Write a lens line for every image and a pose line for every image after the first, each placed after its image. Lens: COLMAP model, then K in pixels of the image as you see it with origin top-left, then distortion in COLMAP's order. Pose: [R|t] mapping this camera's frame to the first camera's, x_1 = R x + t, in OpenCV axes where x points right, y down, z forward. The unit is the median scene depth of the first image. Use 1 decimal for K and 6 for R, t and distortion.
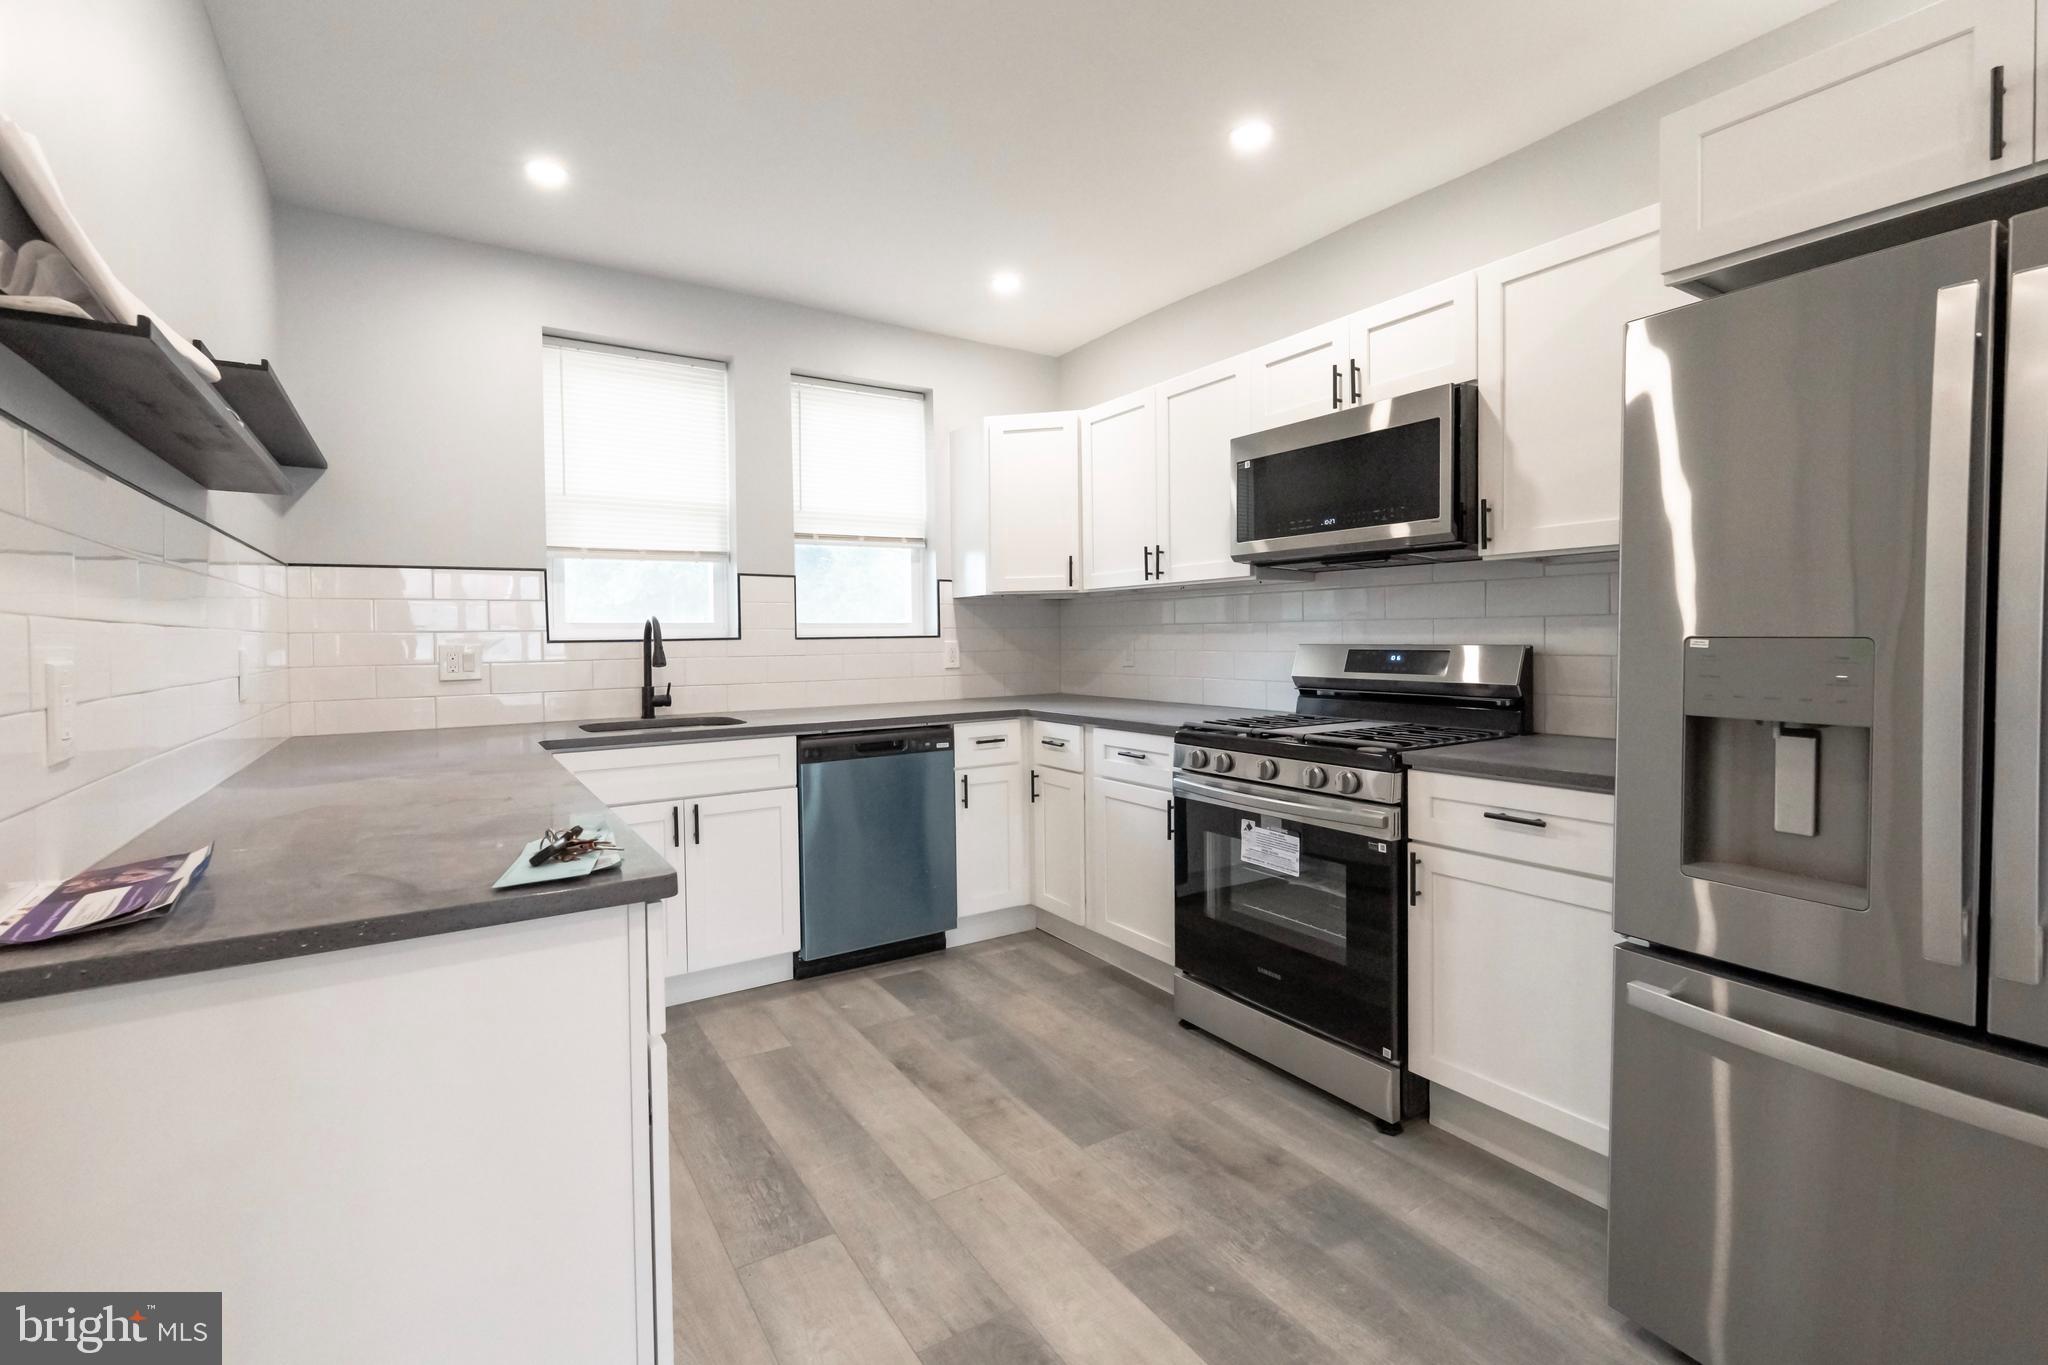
lens RADIAL K [[864.7, 0, 986.5], [0, 864.7, 653.5], [0, 0, 1]] dist [0.001151, -0.000409]
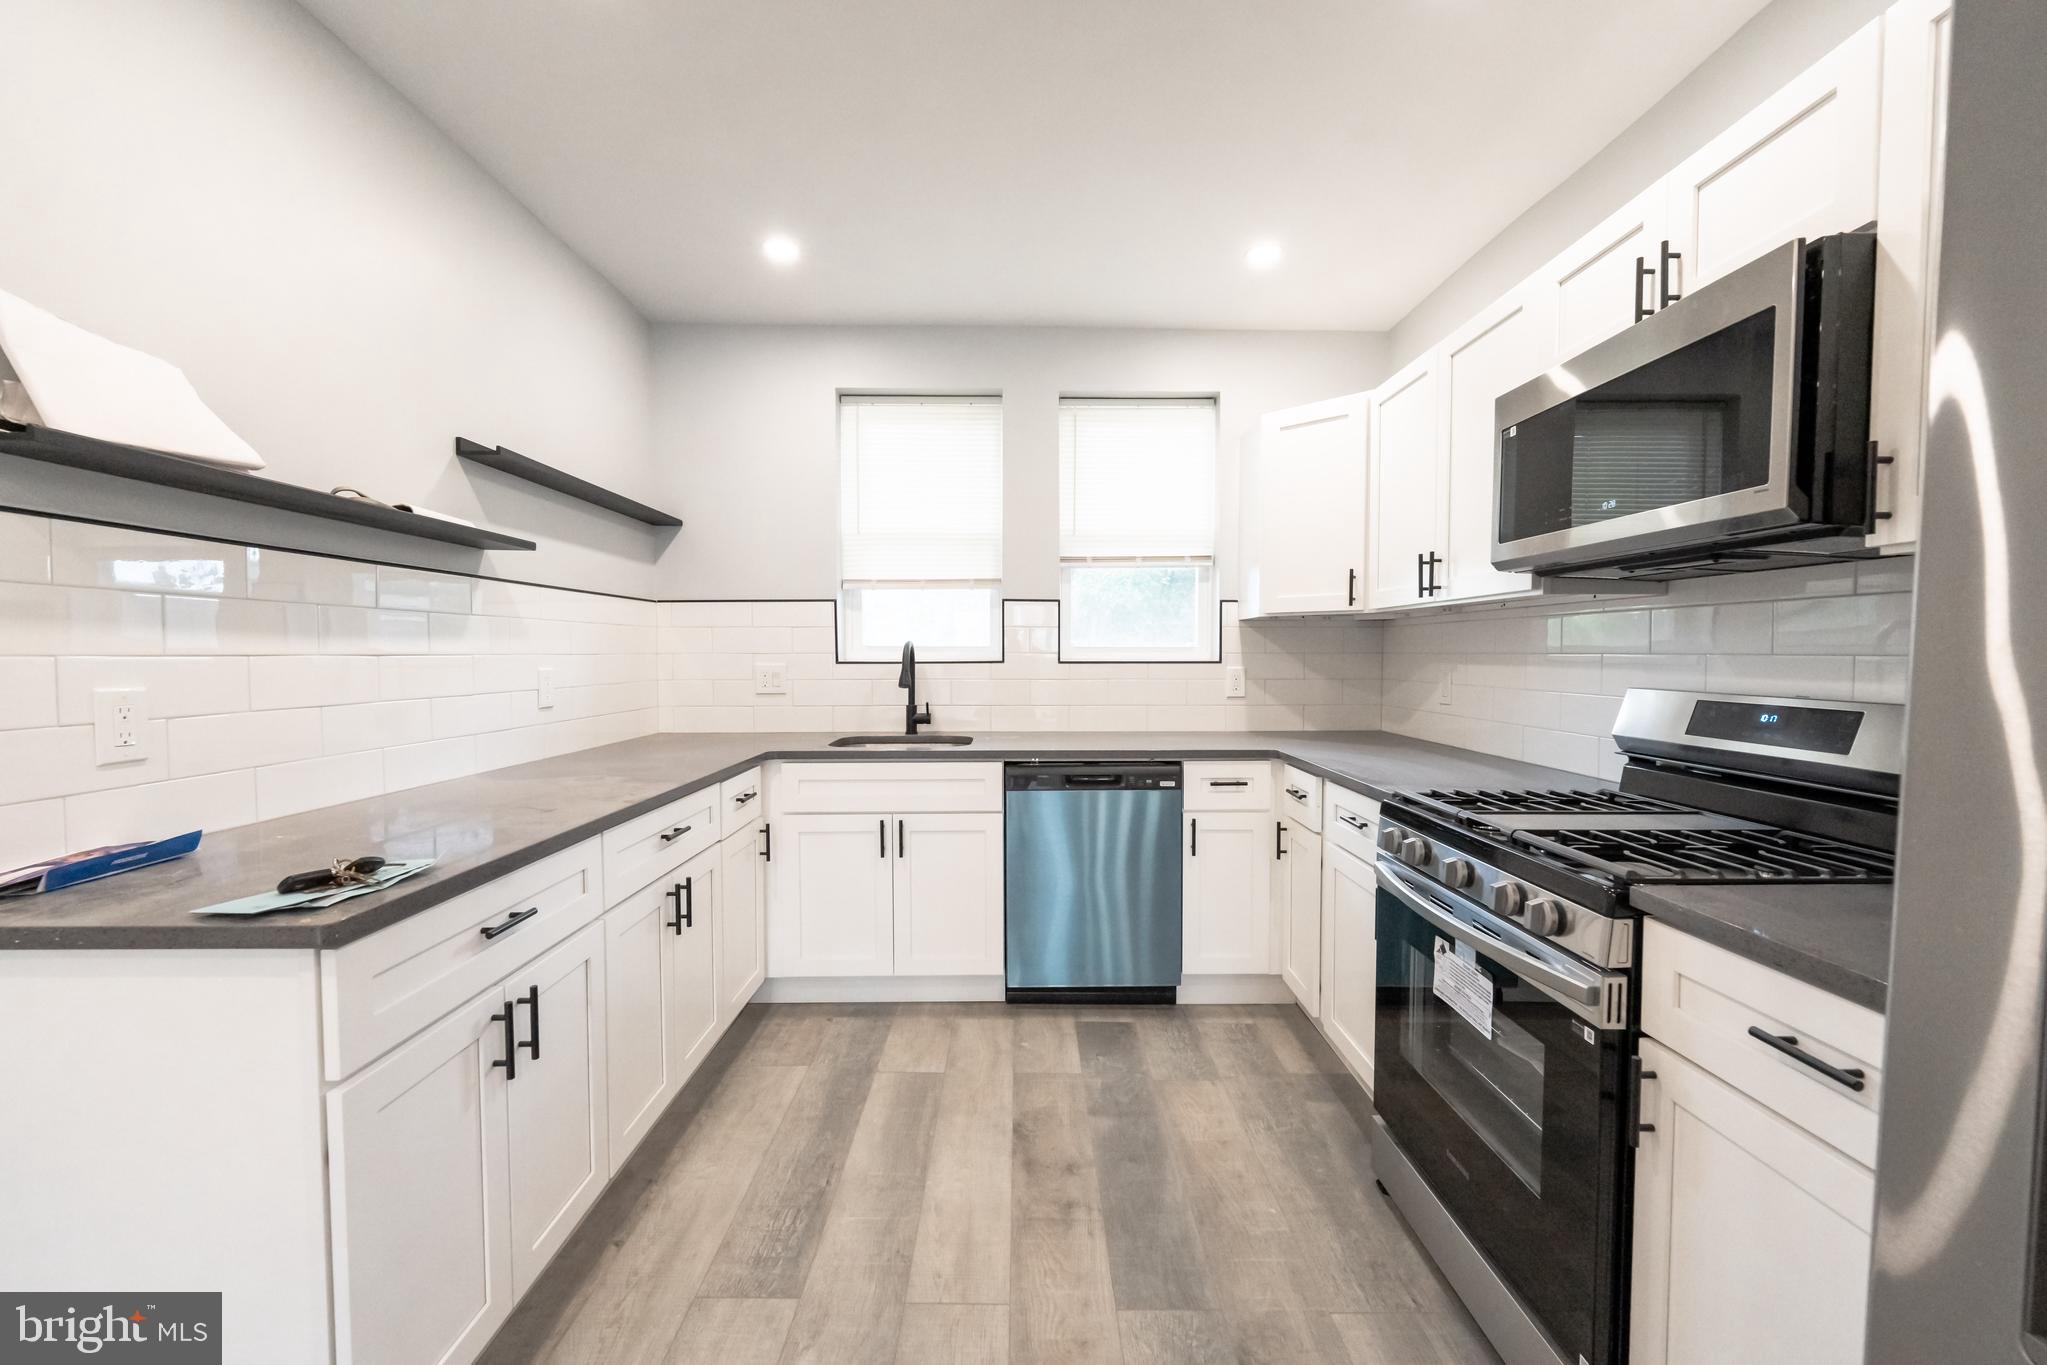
lens RADIAL K [[805.3, 0, 1023.5], [0, 805.3, 682.5], [0, 0, 1]] dist [-0.000368, -0.000609]
pose [[0.862787, 0.030939, -0.504619, 0.267542], [-0.020778, 0.999452, 0.025752, -0.021181], [0.505140, -0.011734, 0.862958, 0.211451]]
